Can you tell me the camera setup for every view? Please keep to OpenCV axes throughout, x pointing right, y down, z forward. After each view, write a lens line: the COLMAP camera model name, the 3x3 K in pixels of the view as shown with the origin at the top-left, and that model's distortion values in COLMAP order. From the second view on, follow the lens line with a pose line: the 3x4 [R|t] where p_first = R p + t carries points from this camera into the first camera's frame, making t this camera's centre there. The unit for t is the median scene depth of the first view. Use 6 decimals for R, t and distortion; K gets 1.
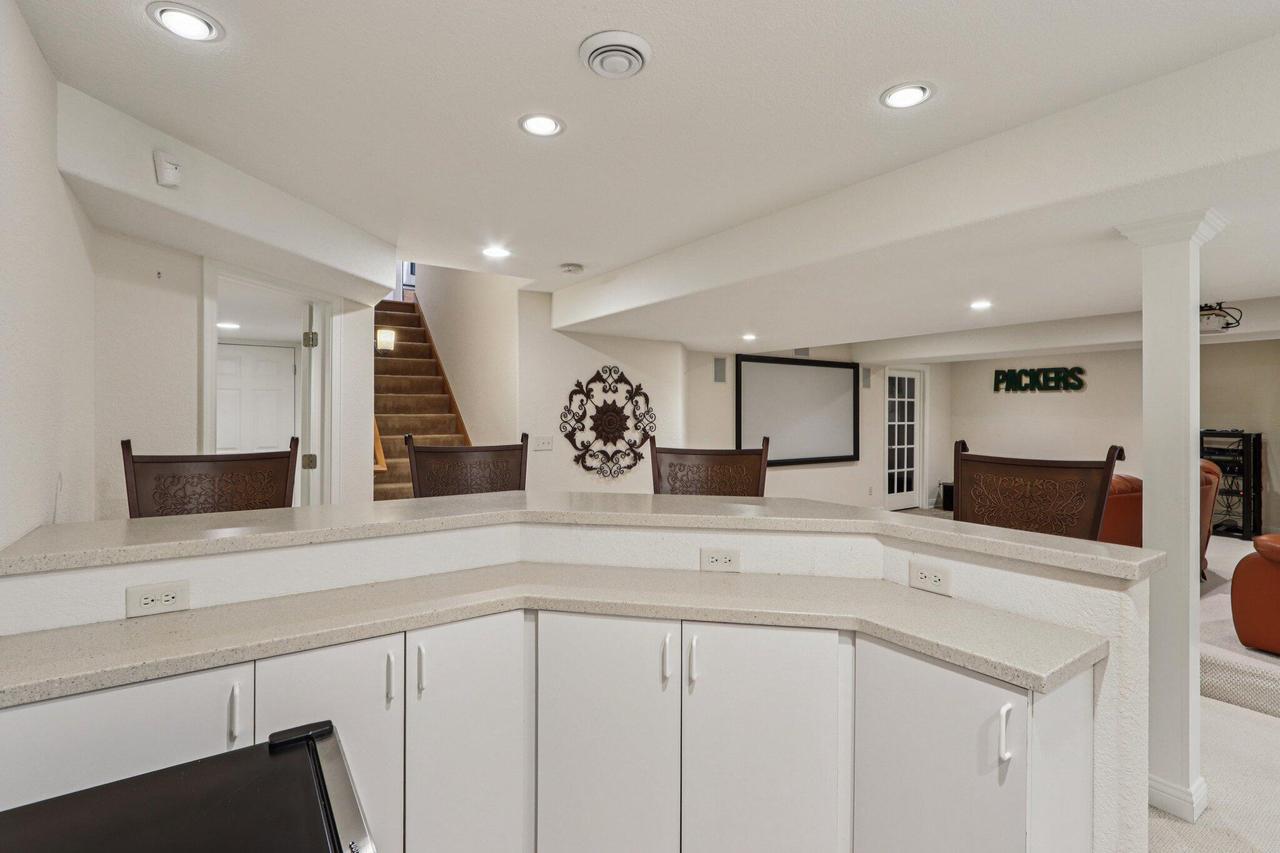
lens RADIAL K [[595.4, 0, 645.4], [0, 595.4, 424.7], [0, 0, 1]] dist [-0.009512, 0.000133]
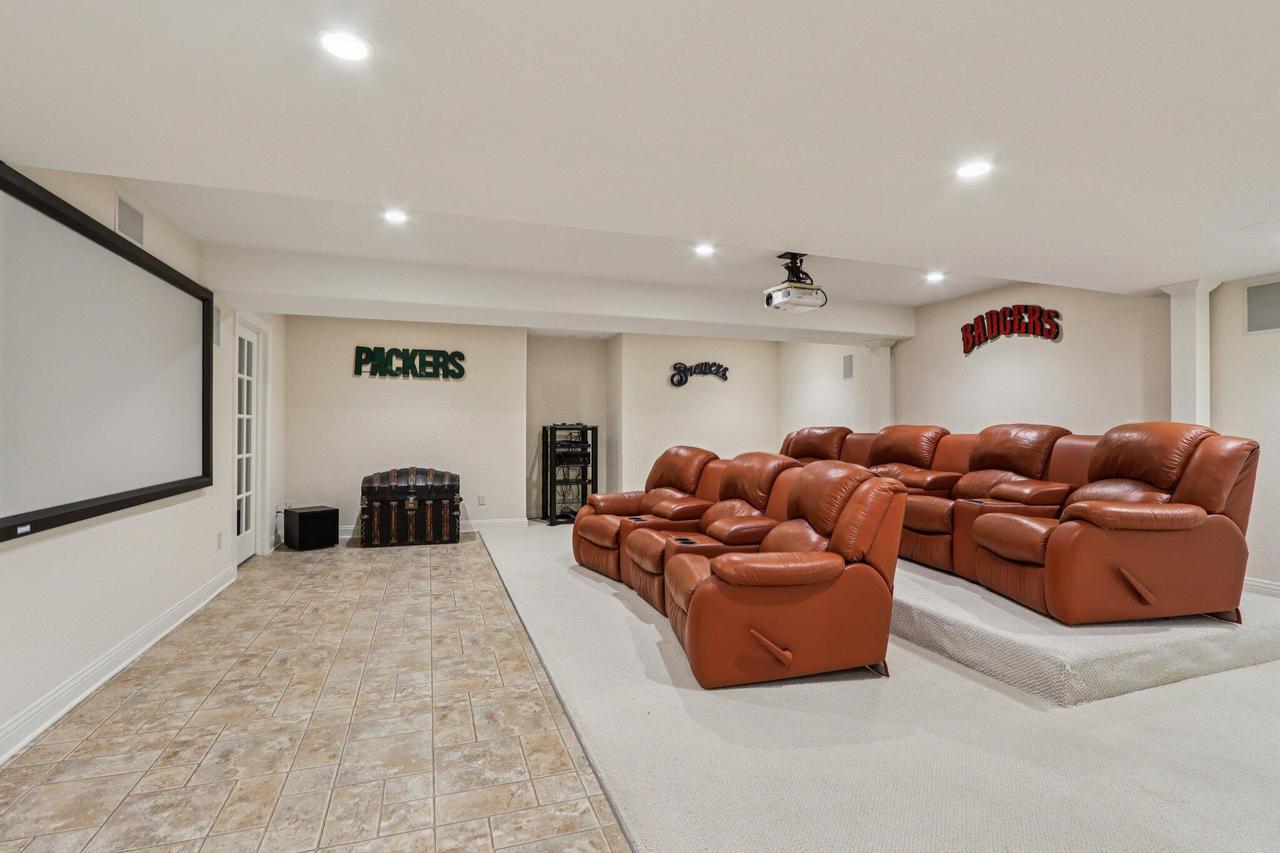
lens RADIAL K [[595.4, 0, 645.4], [0, 595.4, 424.7], [0, 0, 1]] dist [-0.009512, 0.000133]
pose [[0.257126, 0.002827, 0.966374, -0.029656], [0.015187, 0.999860, -0.006966, 0.017102], [-0.966258, 0.016467, 0.257048, 0.495955]]
